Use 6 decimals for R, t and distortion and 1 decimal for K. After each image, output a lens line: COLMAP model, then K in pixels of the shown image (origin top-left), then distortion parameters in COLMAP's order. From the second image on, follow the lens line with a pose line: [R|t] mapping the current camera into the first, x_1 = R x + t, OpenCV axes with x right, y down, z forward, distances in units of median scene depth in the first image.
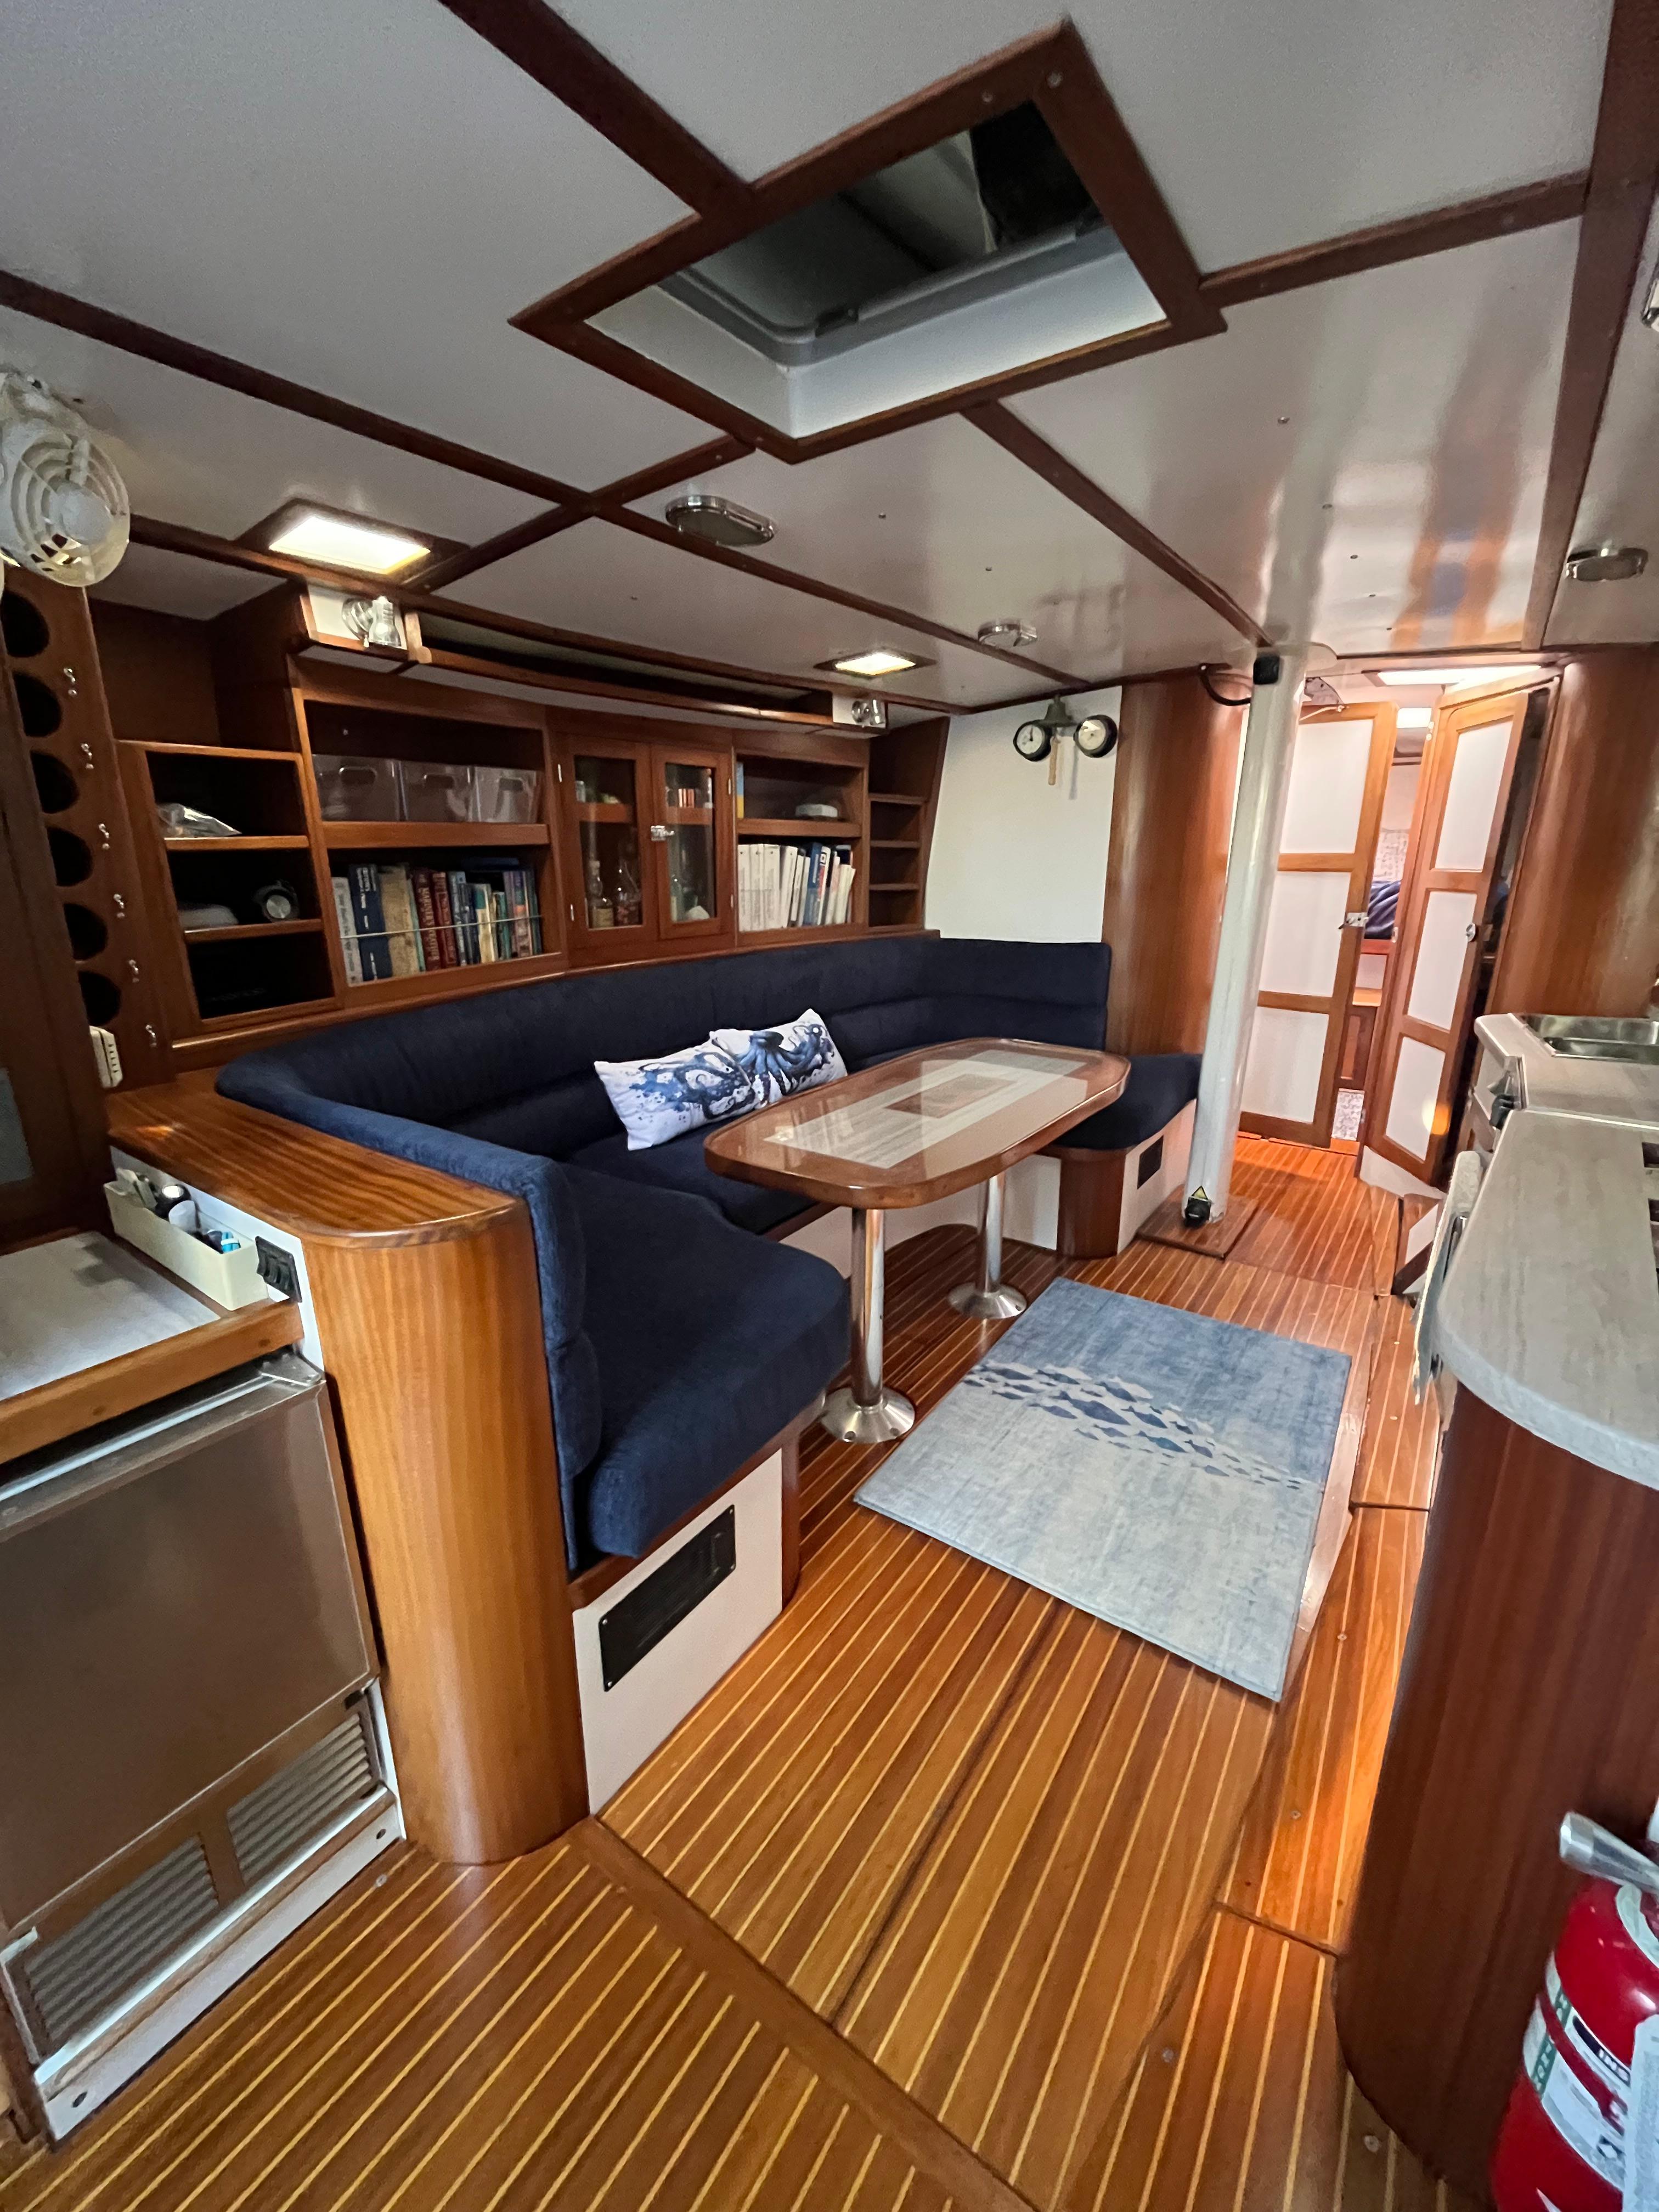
lens RADIAL K [[897.4, 0, 828.3], [0, 897.4, 1104.4], [0, 0, 1]] dist [-0.005556, 0.001298]
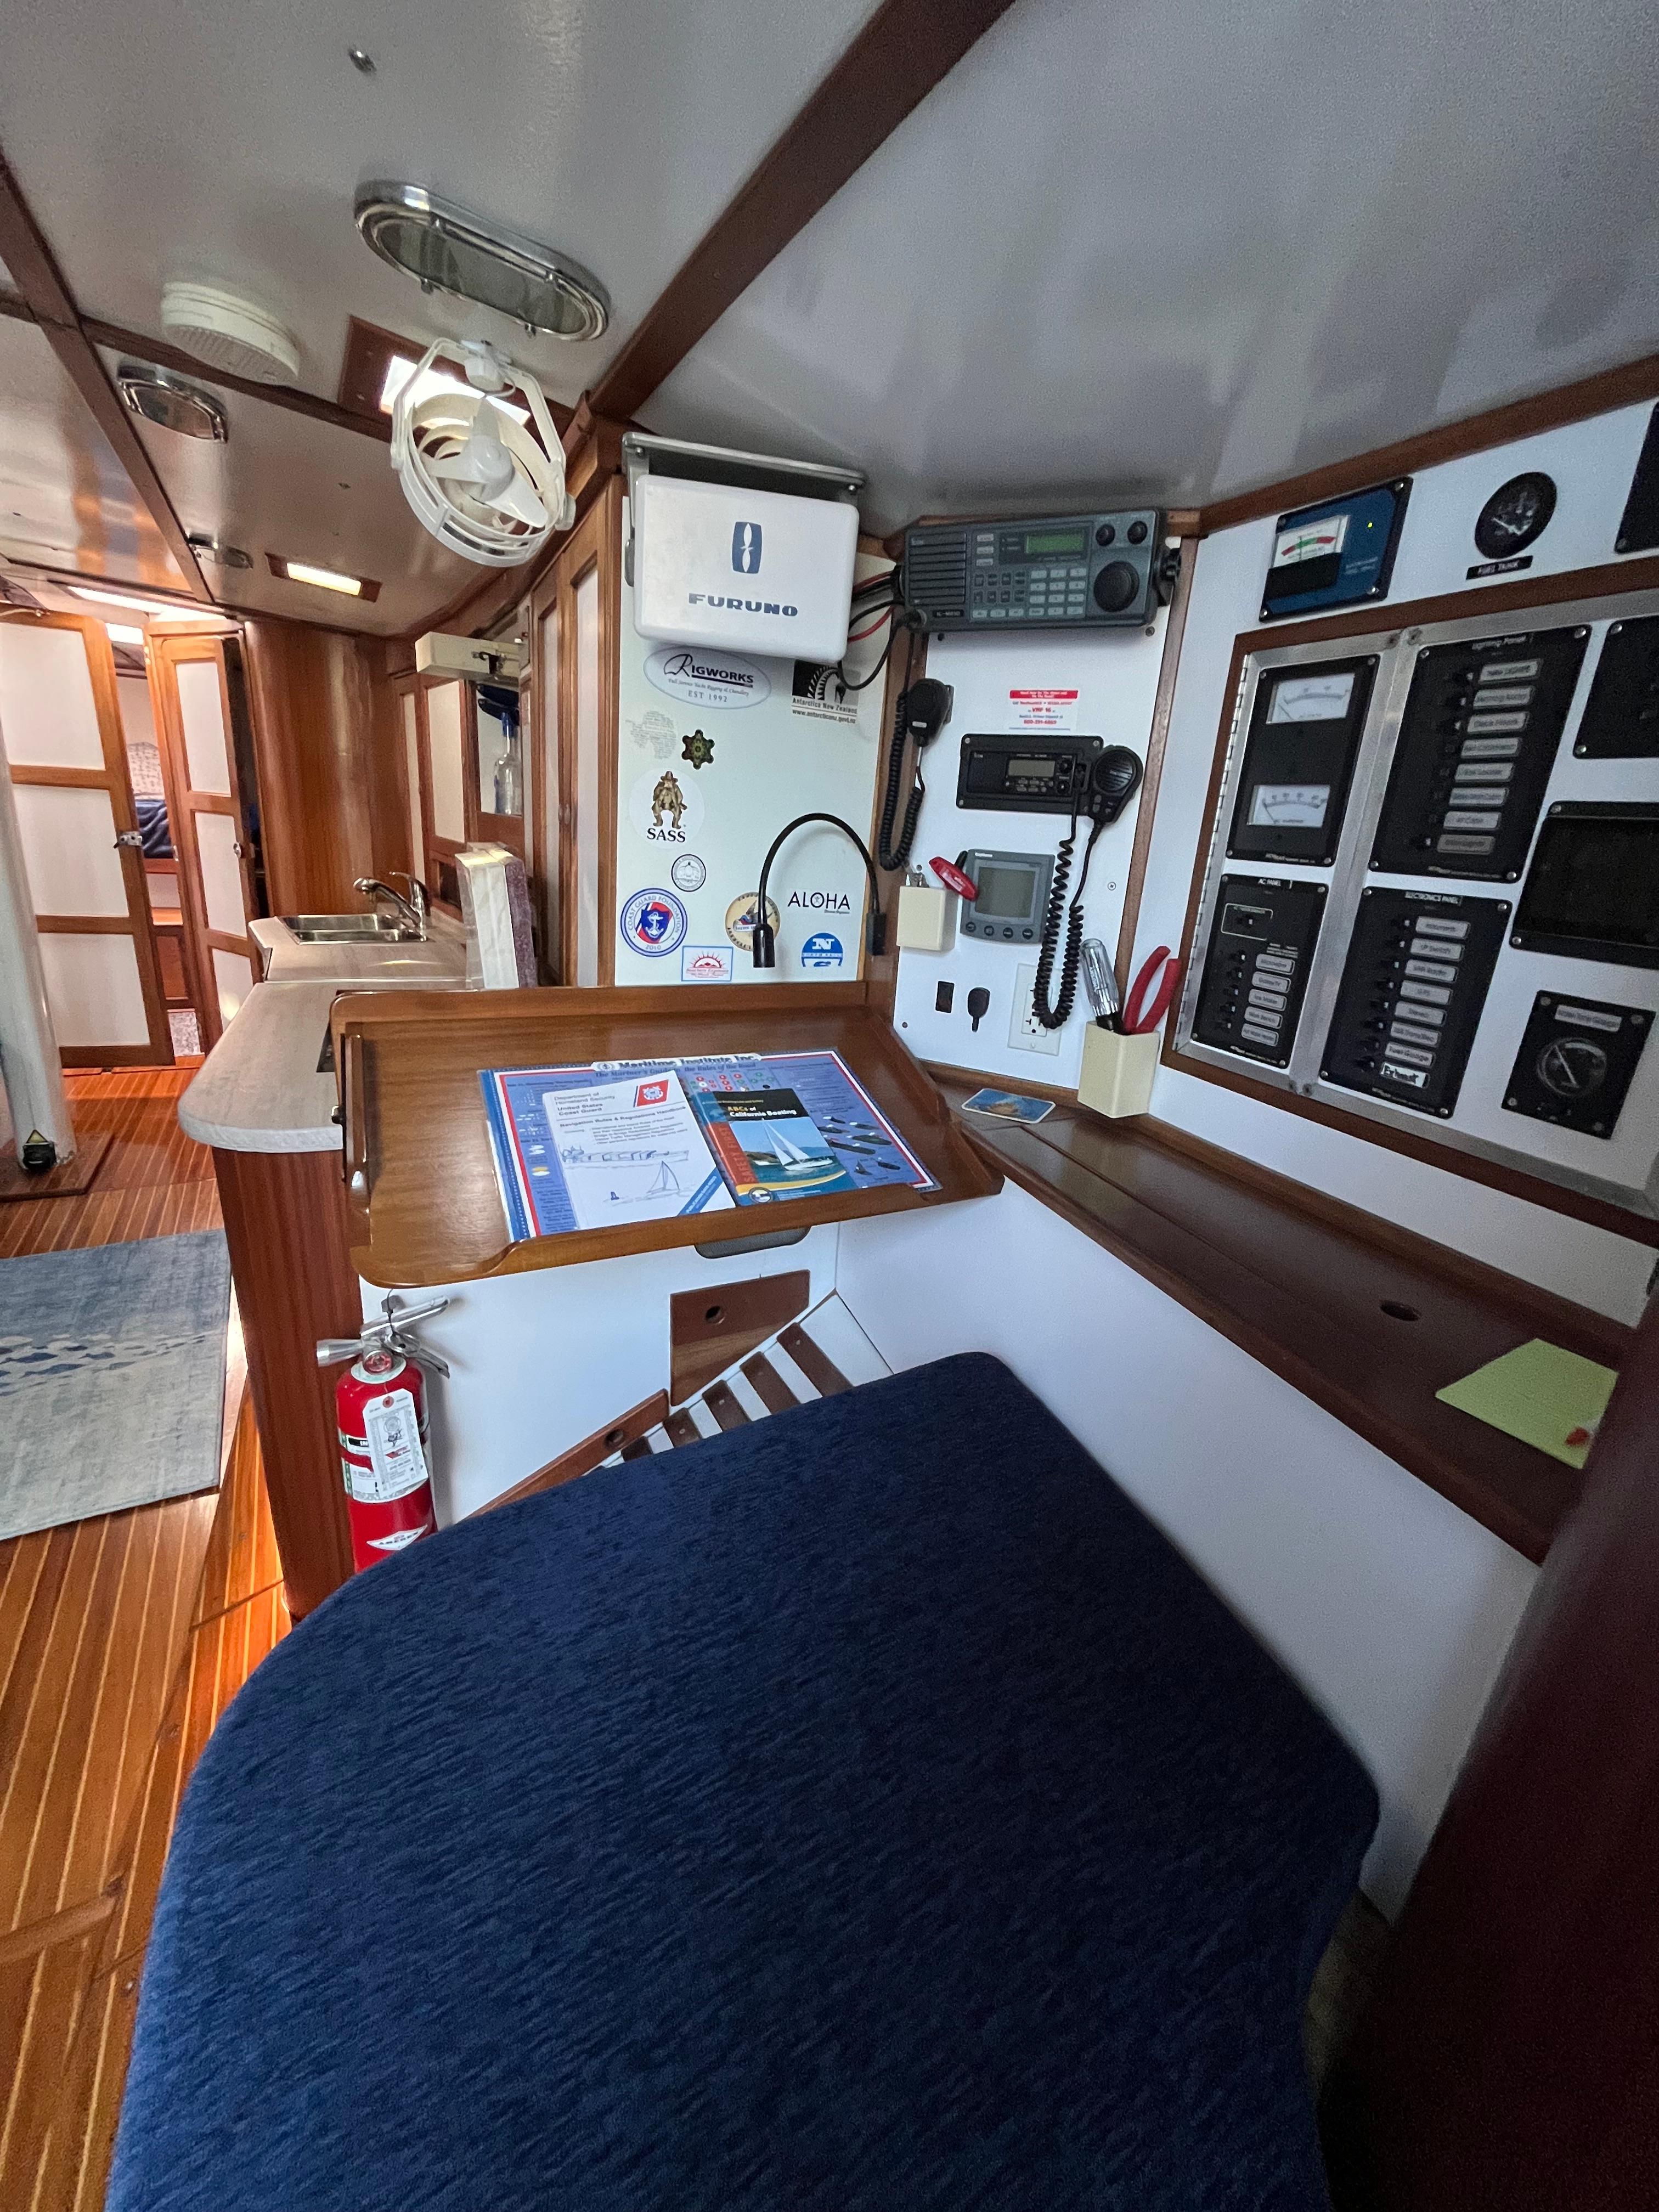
lens RADIAL K [[882.5, 0, 828.8], [0, 882.5, 1103.4], [0, 0, 1]] dist [-0.002948, 0.000107]
pose [[0.416155, -0.252801, 0.873445, -0.046123], [0.176697, 0.964748, 0.195039, 0.045668], [-0.891960, 0.073169, 0.446154, -0.207145]]
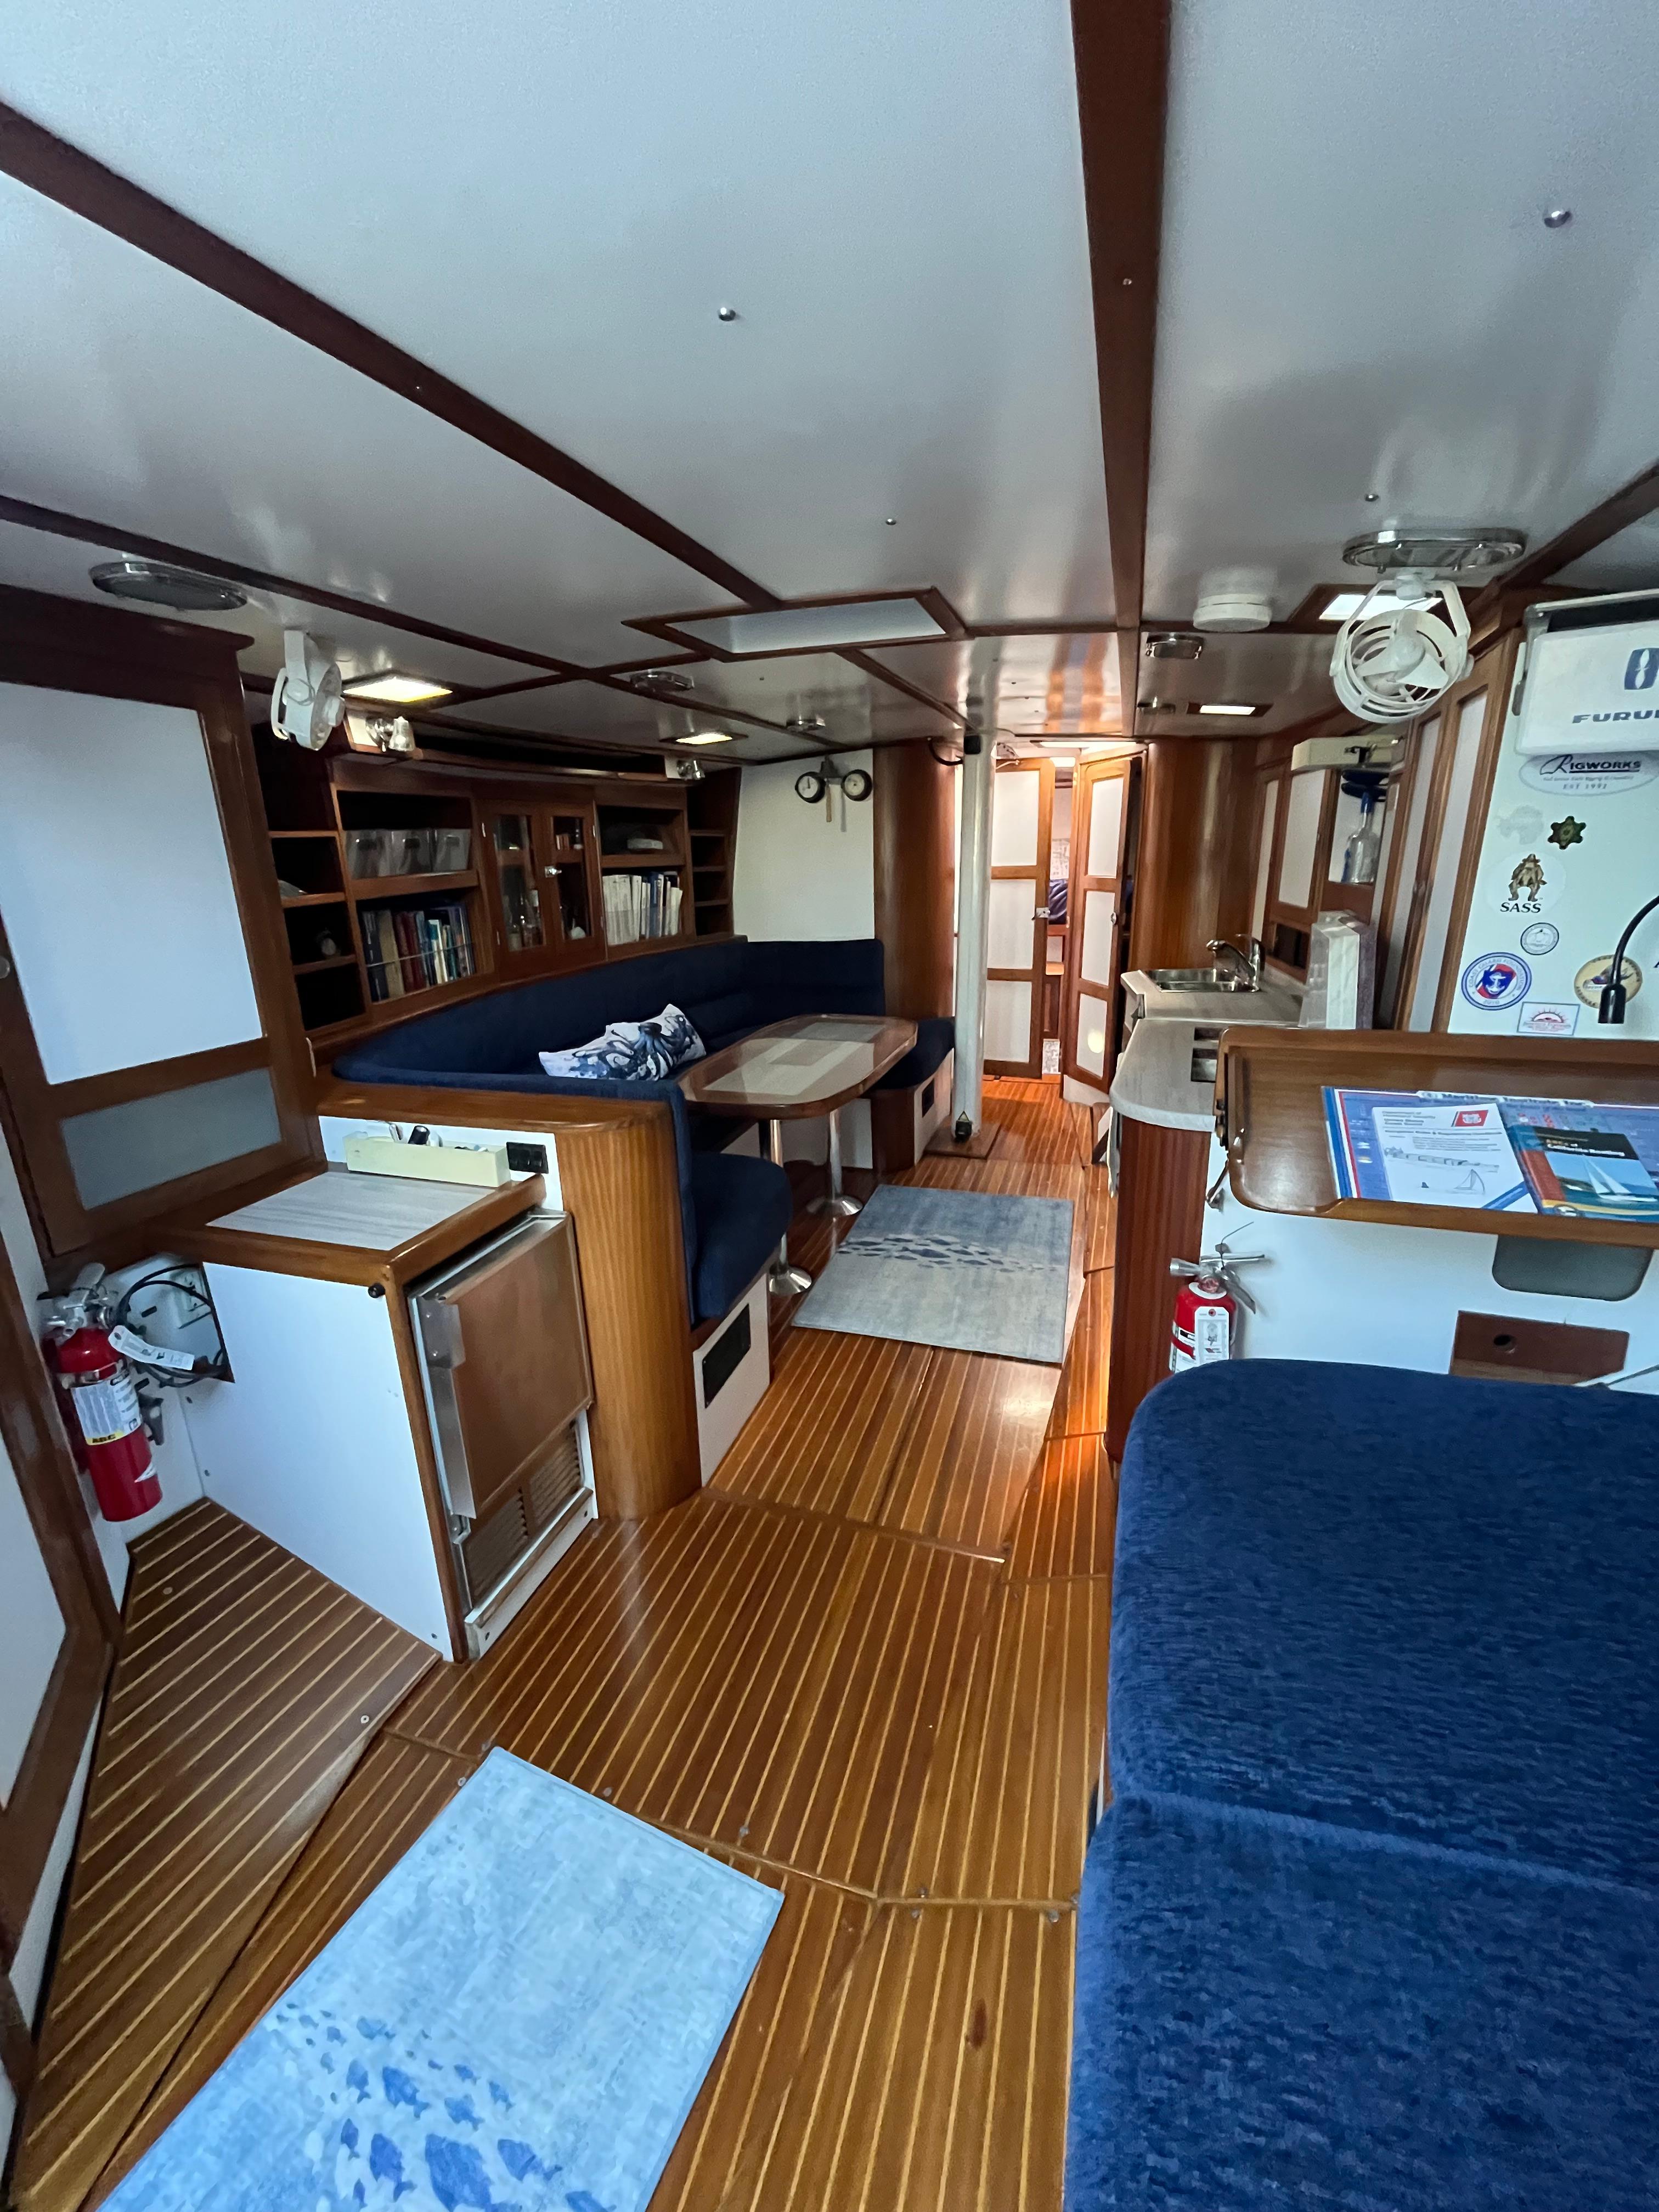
lens RADIAL K [[882.5, 0, 839.7], [0, 882.5, 1101.0], [0, 0, 1]] dist [-0.002948, 0.000107]
pose [[0.950065, -0.107438, 0.292973, -0.229034], [0.108107, 0.994041, 0.013957, 0.050998], [-0.292727, 0.018413, 0.956019, -0.341342]]
